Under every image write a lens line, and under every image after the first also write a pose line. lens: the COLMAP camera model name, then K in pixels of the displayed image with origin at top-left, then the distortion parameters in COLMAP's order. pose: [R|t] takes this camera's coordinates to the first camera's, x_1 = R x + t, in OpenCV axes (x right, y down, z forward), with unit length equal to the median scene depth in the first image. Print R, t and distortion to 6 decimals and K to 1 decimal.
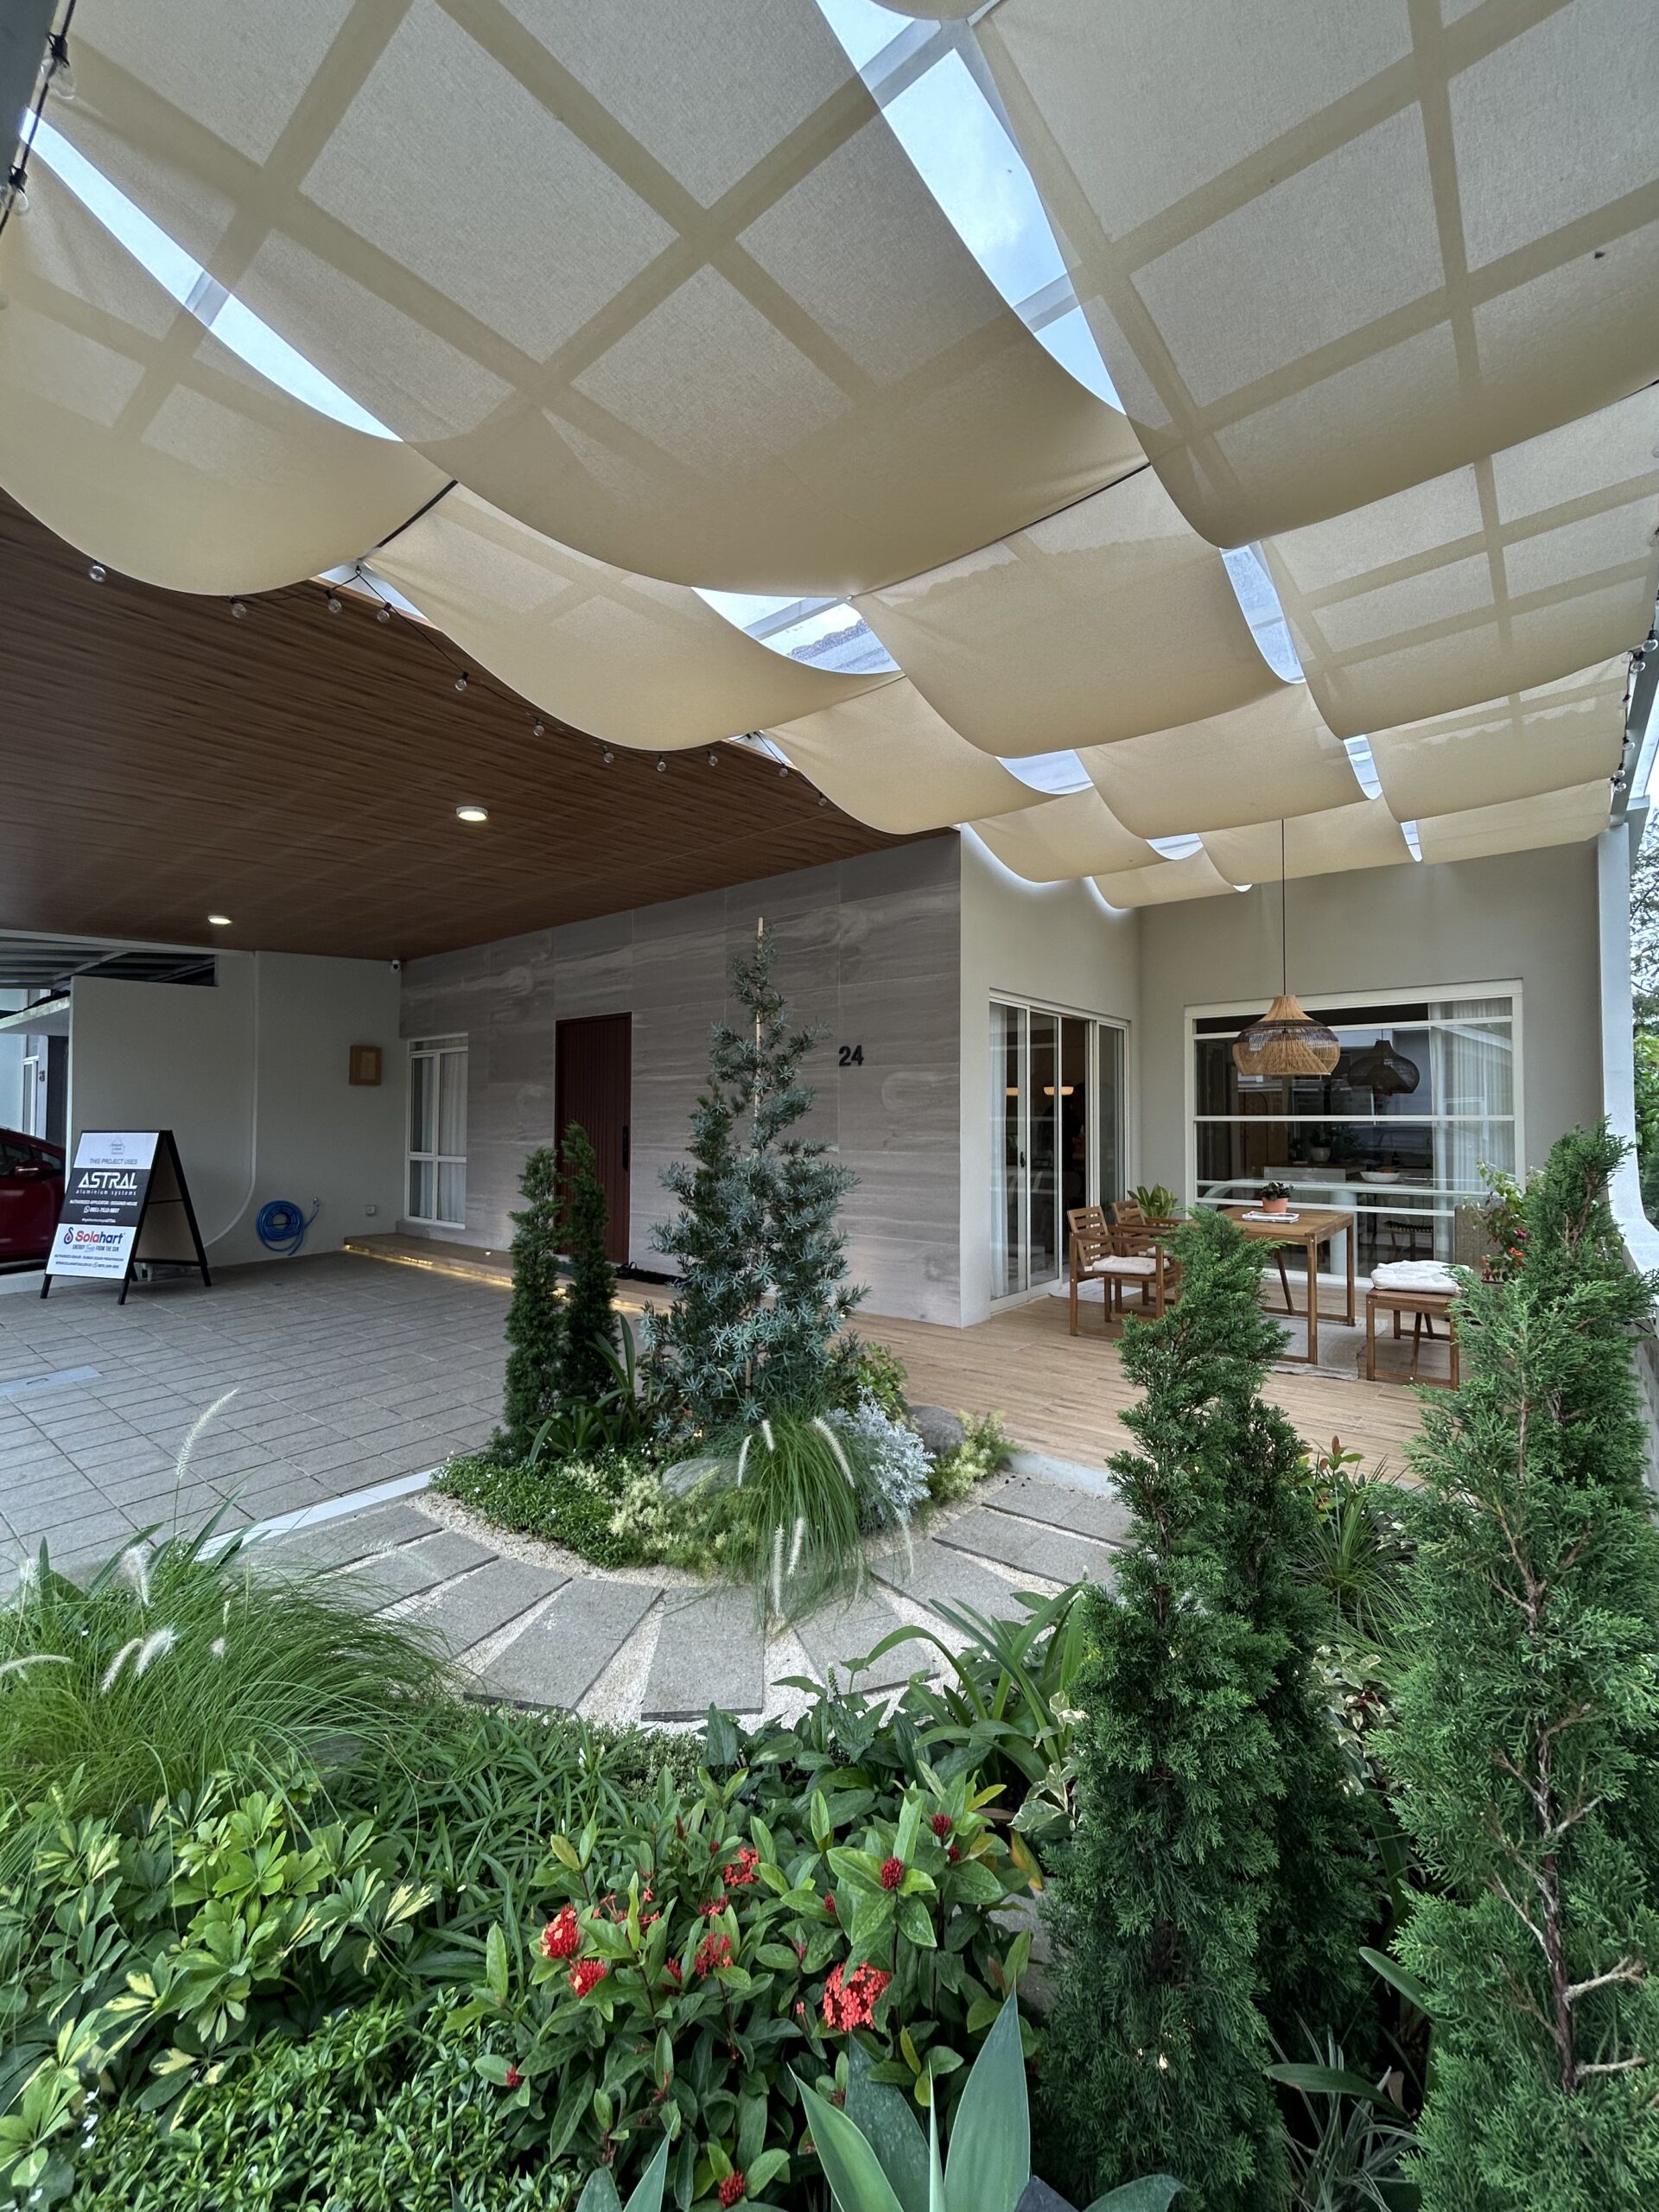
lens RADIAL K [[898.9, 0, 840.5], [0, 898.9, 1101.5], [0, 0, 1]] dist [-0.000537, 0.000967]
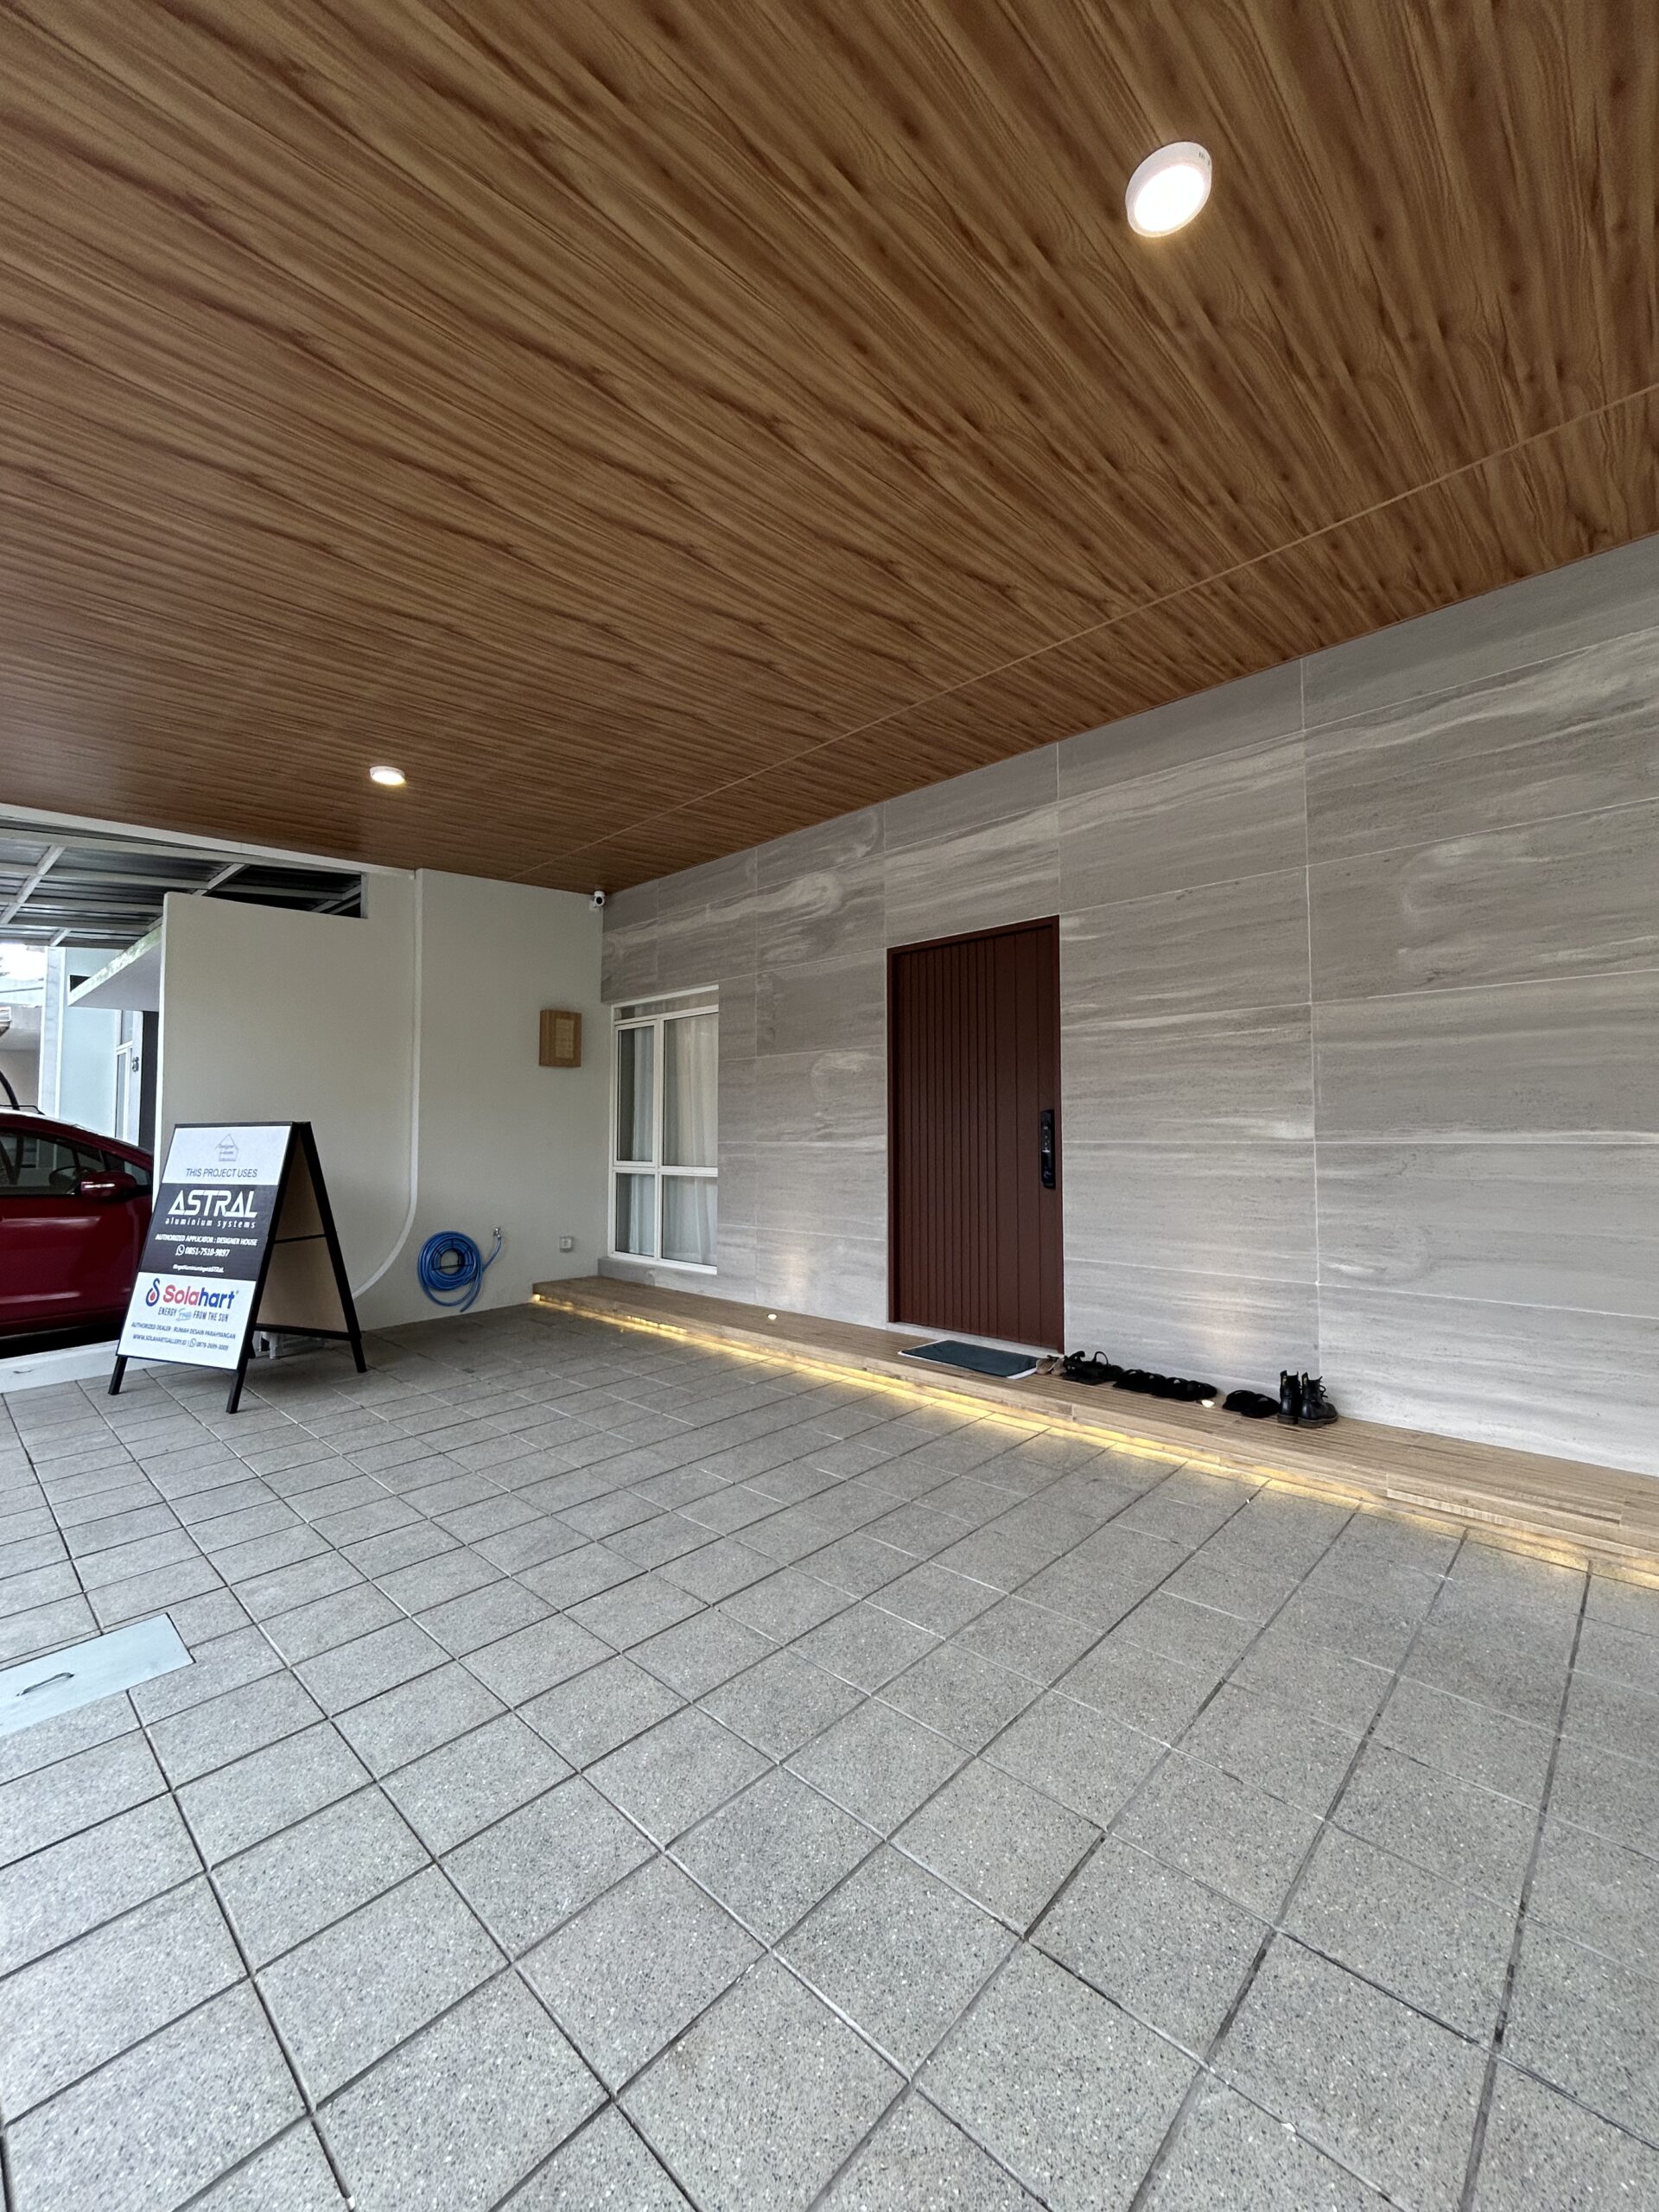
lens RADIAL K [[898.9, 0, 843.0], [0, 898.9, 1104.3], [0, 0, 1]] dist [-0.000537, 0.000967]
pose [[0.997037, -0.007406, -0.076566, -0.296679], [0.006102, 0.999833, -0.017248, 0.029209], [0.076681, 0.016729, 0.996915, 0.368213]]
